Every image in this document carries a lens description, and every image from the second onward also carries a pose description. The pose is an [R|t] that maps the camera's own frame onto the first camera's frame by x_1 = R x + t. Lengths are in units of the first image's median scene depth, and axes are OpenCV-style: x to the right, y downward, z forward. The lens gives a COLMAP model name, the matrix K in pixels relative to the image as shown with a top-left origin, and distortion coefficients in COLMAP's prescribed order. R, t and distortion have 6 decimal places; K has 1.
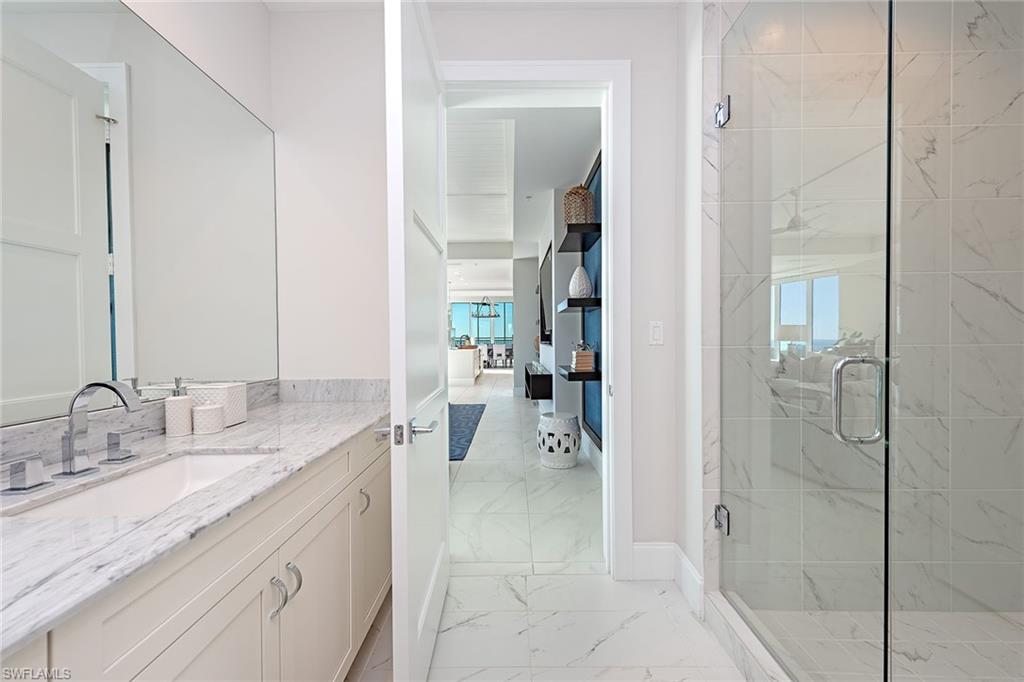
lens RADIAL K [[412.7, 0, 513.6], [0, 412.7, 342.8], [0, 0, 1]] dist [-0.000053, 0.000000]
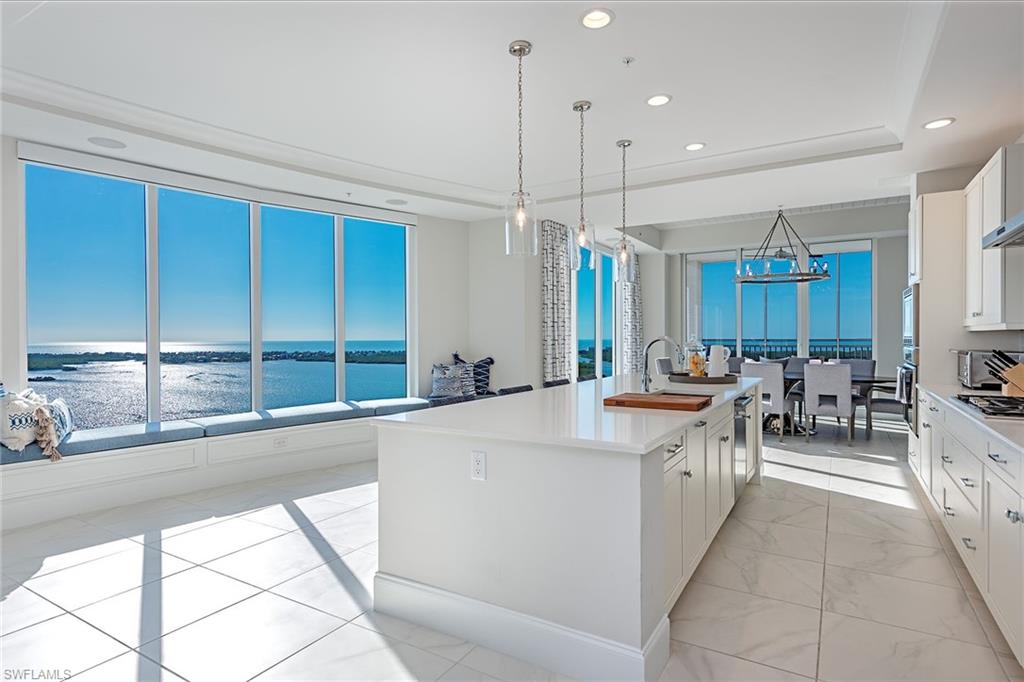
lens RADIAL K [[542.1, 0, 513.0], [0, 542.1, 345.1], [0, 0, 1]] dist [0.033190, 0.000096]
pose [[0.857872, 0.010826, -0.513749, -0.026223], [-0.007413, 0.999935, 0.008691, -0.012480], [0.513810, -0.003647, 0.857896, 0.533005]]
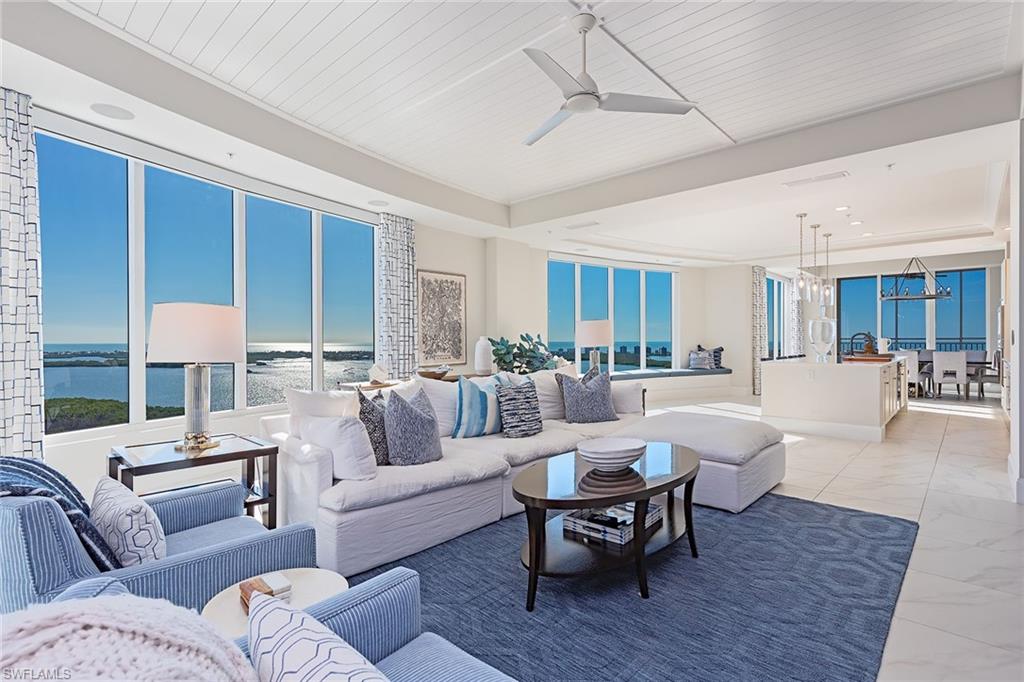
lens RADIAL K [[496.7, 0, 518.3], [0, 496.7, 339.8], [0, 0, 1]] dist [0.021738, -0.000269]
pose [[0.744412, 0.005972, -0.667694, -0.015724], [-0.011461, 0.999927, -0.003835, -0.002914], [0.667622, 0.010508, 0.744426, 0.201350]]
